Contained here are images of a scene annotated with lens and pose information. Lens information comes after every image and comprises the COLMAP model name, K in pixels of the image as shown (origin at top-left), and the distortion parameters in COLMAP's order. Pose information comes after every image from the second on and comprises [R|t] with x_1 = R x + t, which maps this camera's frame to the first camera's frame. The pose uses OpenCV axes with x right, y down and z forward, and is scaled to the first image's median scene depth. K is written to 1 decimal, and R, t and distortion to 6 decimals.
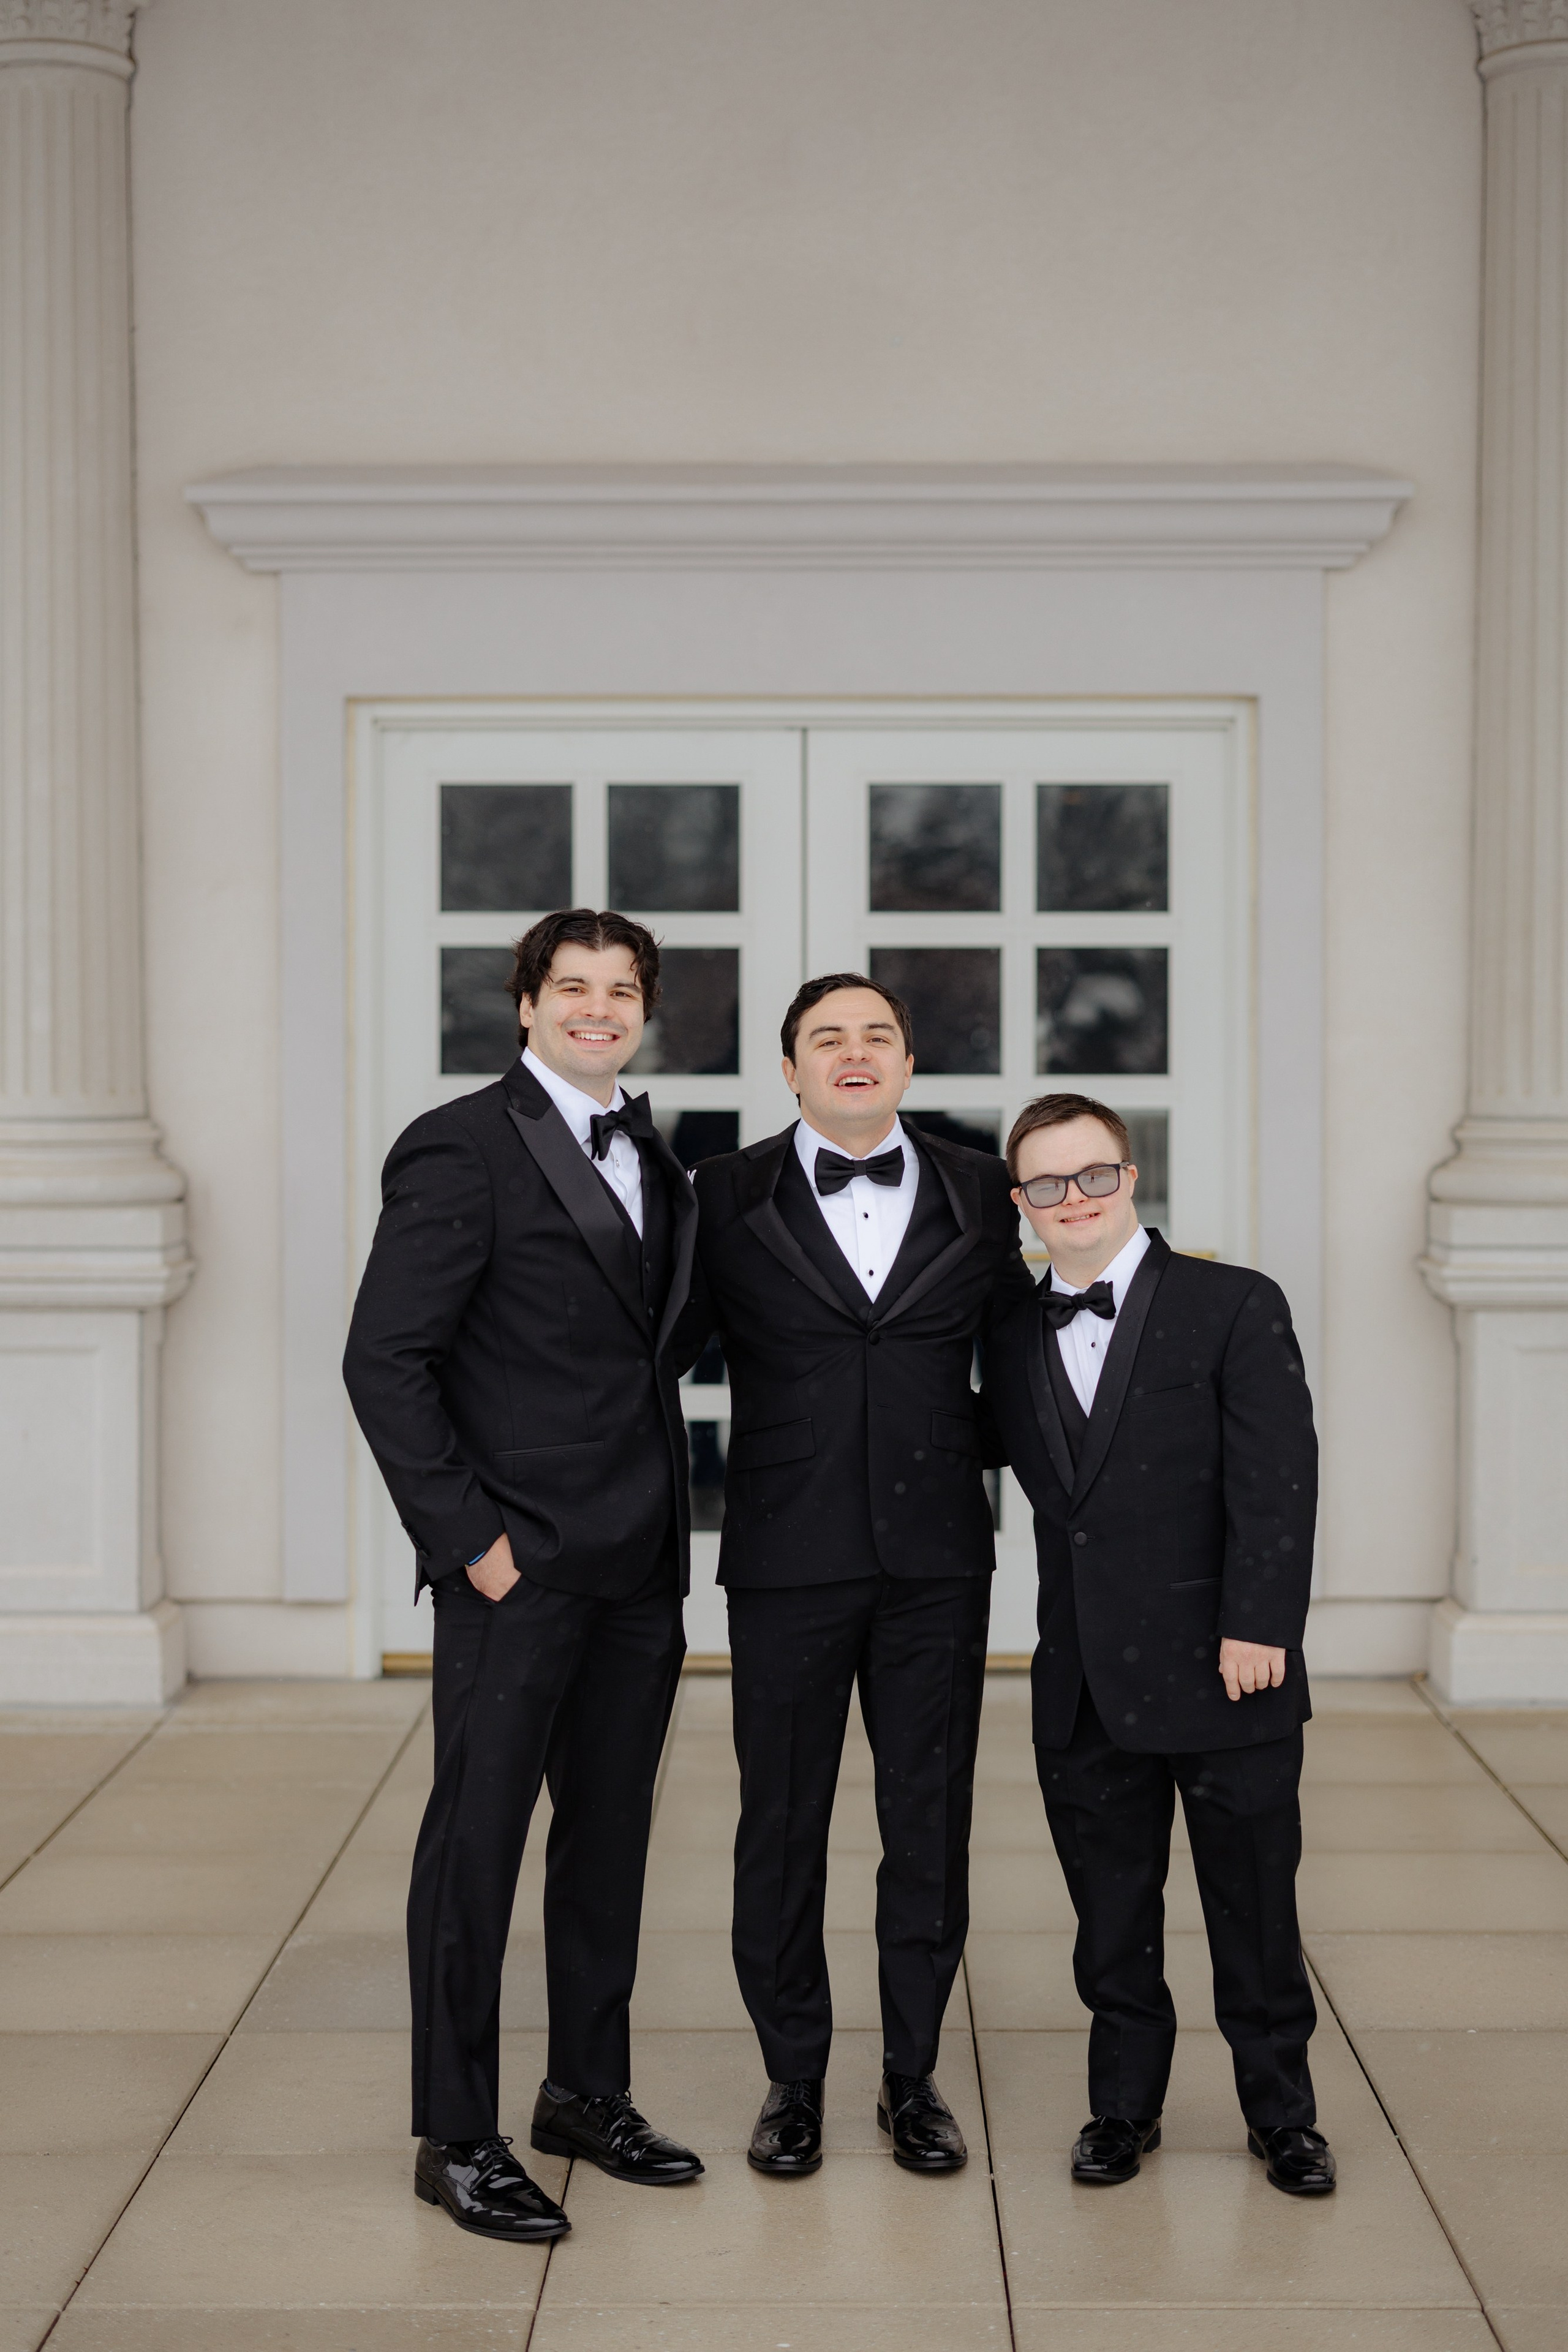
lens RADIAL K [[3433.1, 0, 794.9], [0, 3433.1, 1068.6], [0, 0, 1]] dist [0.015947, -0.011766]
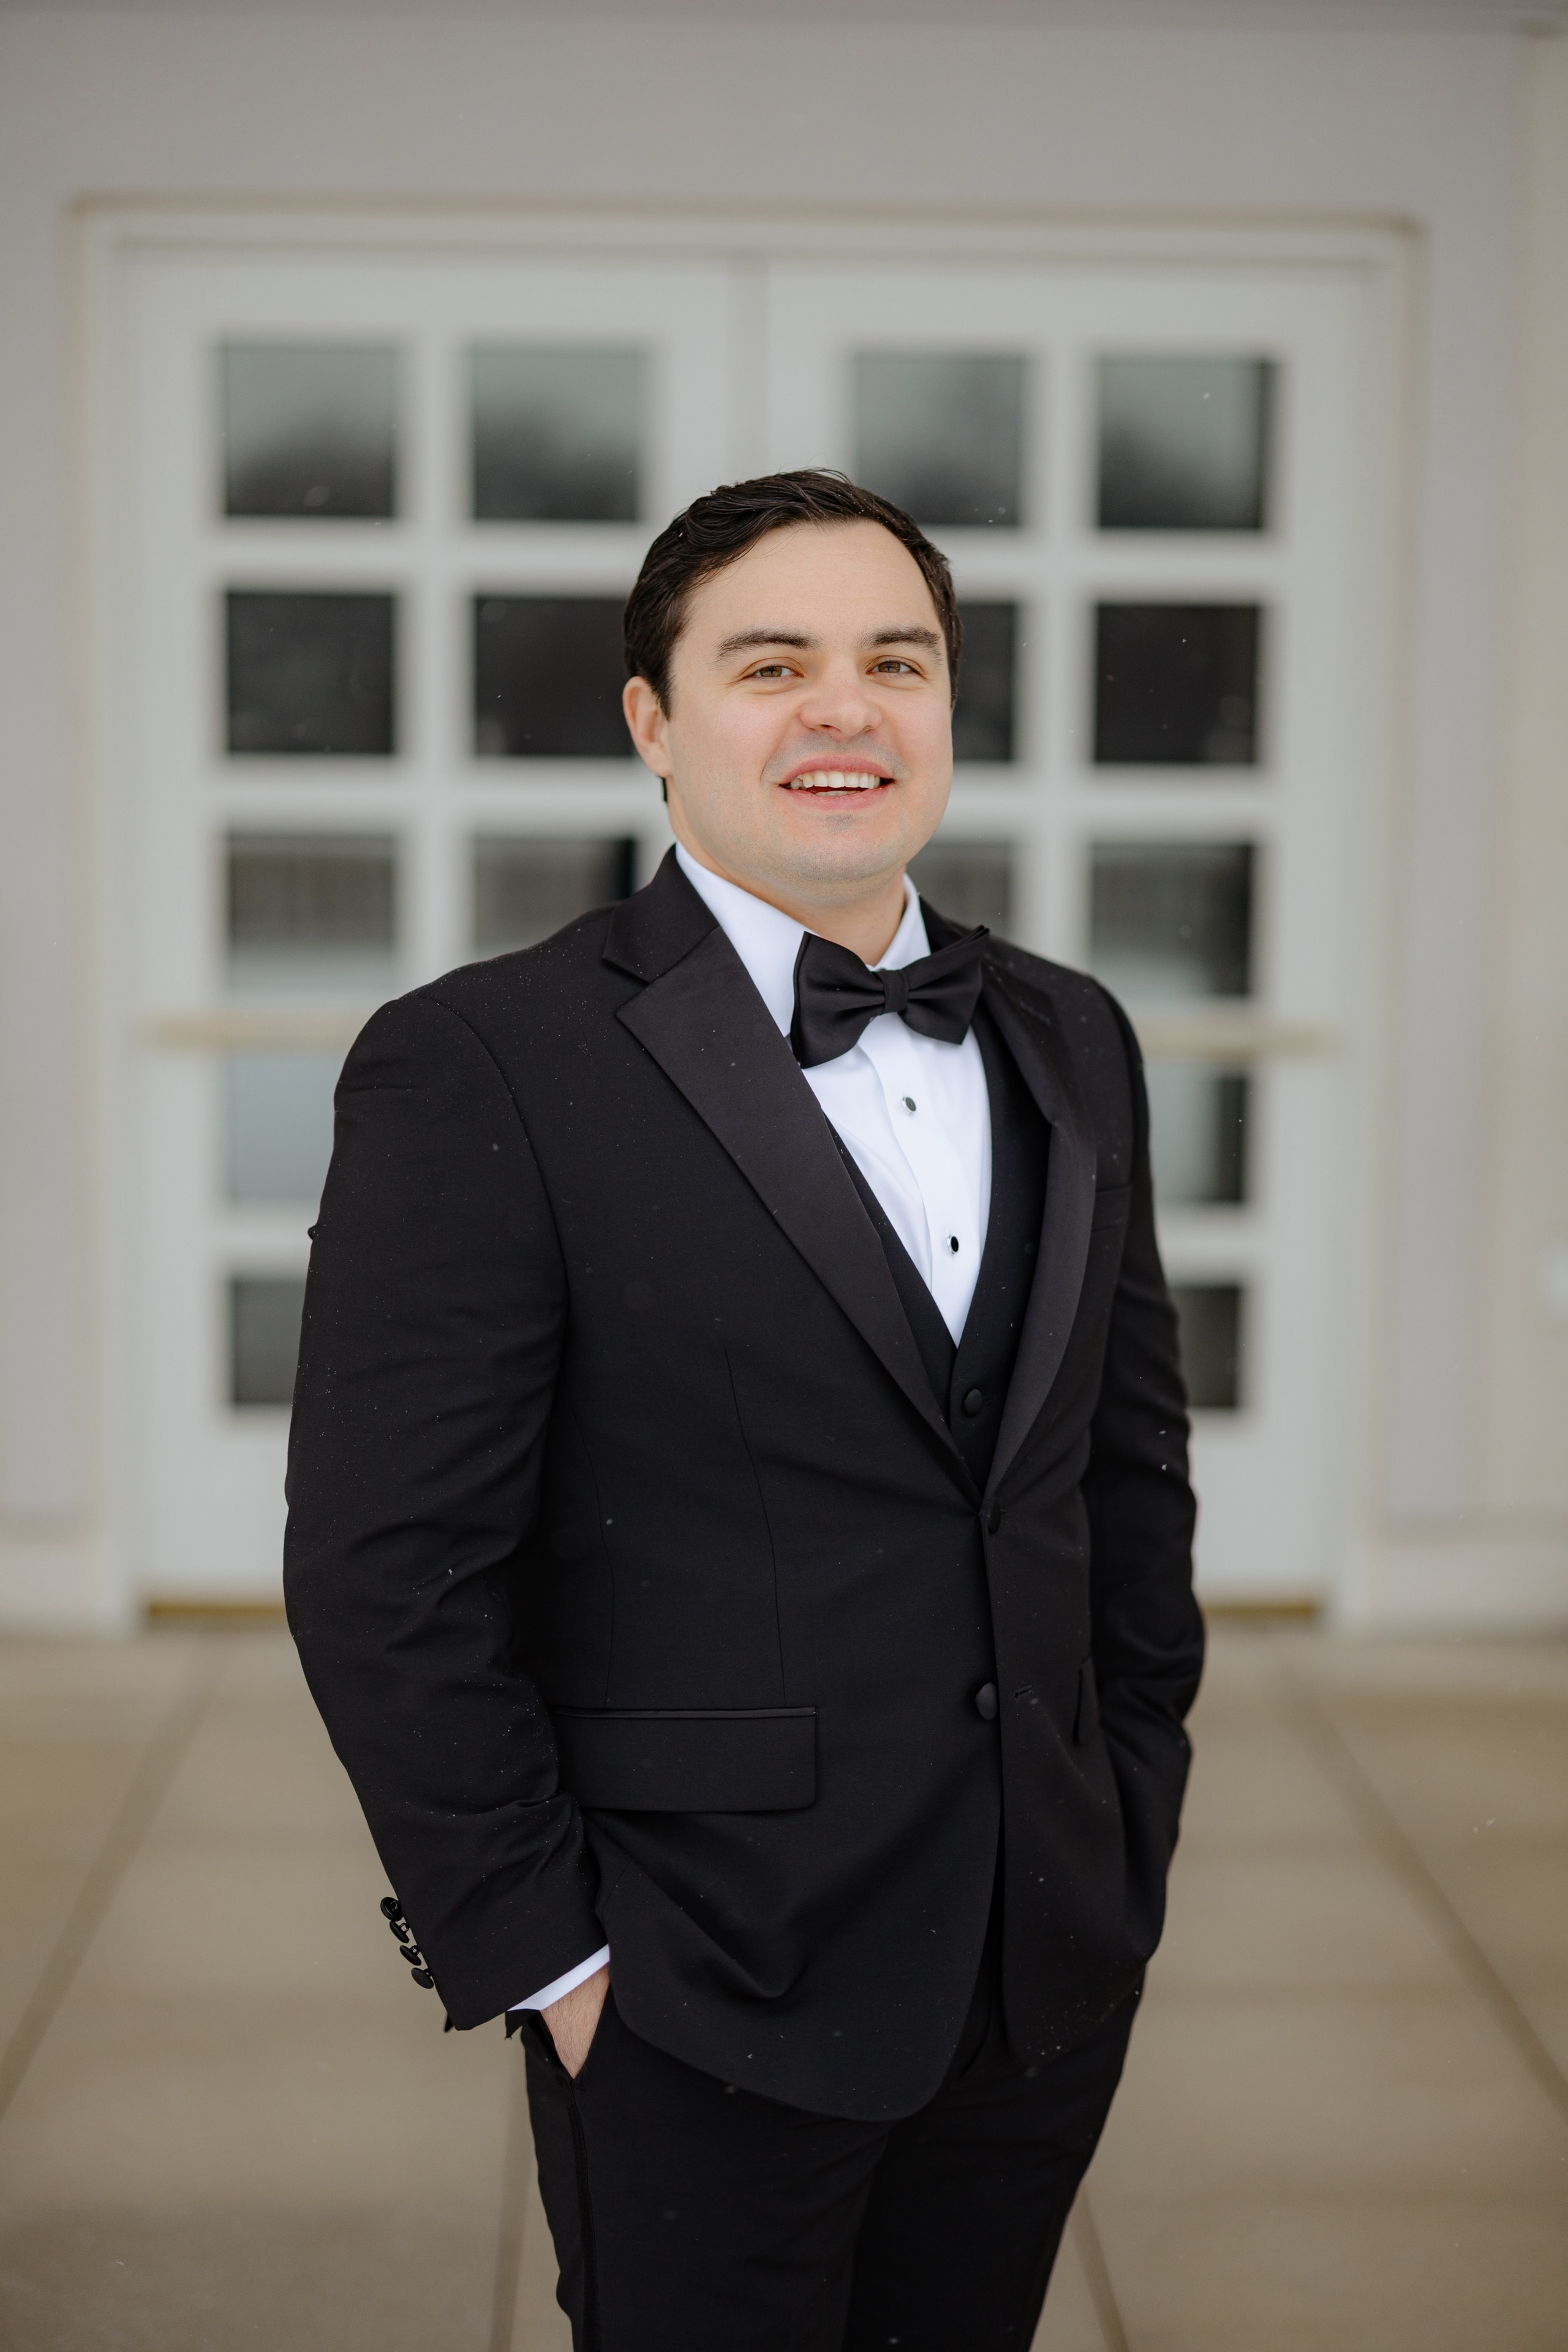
lens RADIAL K [[3237.3, 0, 695.6], [0, 3237.3, 1292.9], [0, 0, 1]] dist [-0.018239, 0.005382]
pose [[0.998873, 0.001073, 0.047456, -0.039703], [-0.008343, 0.988150, 0.153263, 0.005146], [-0.046729, -0.153487, 0.987045, 0.347864]]
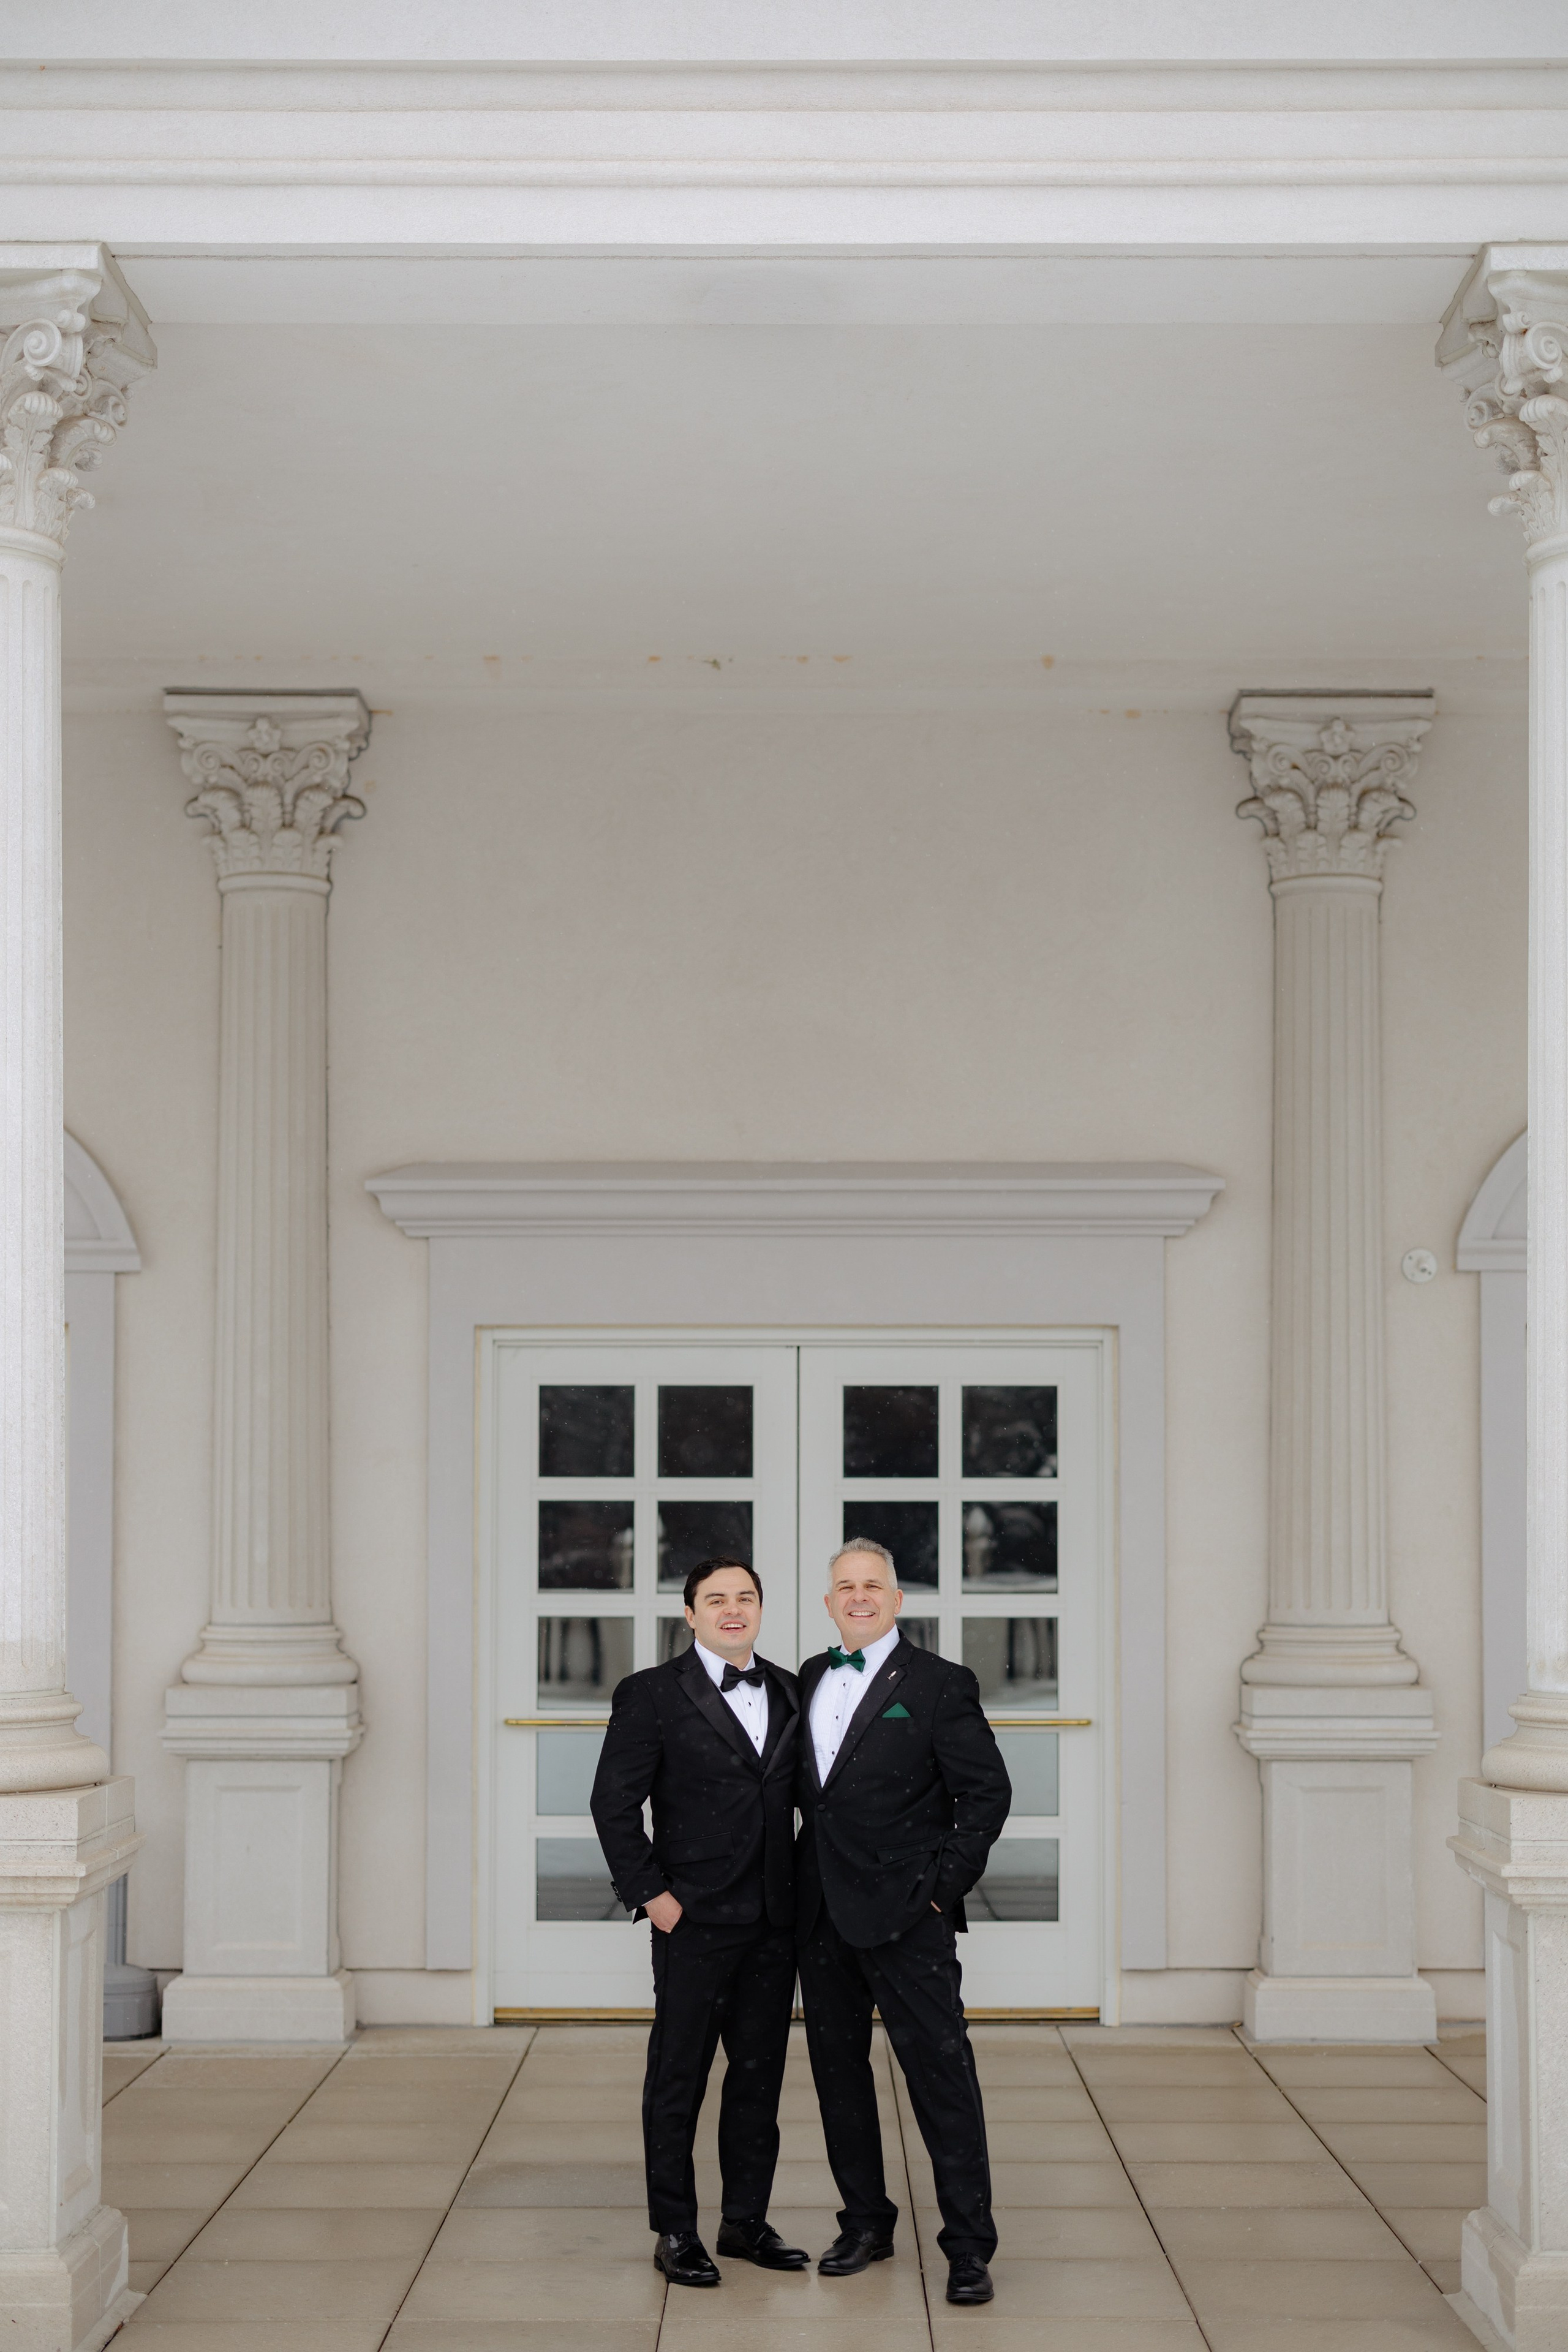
lens RADIAL K [[3374.5, 0, 785.5], [0, 3374.5, 1336.2], [0, 0, 1]] dist [0.014290, 0.032760]
pose [[0.999973, 0.001883, 0.007037, -0.012670], [-0.001456, 0.998189, -0.060141, -0.020481], [-0.007137, 0.060129, 0.998165, -0.396467]]
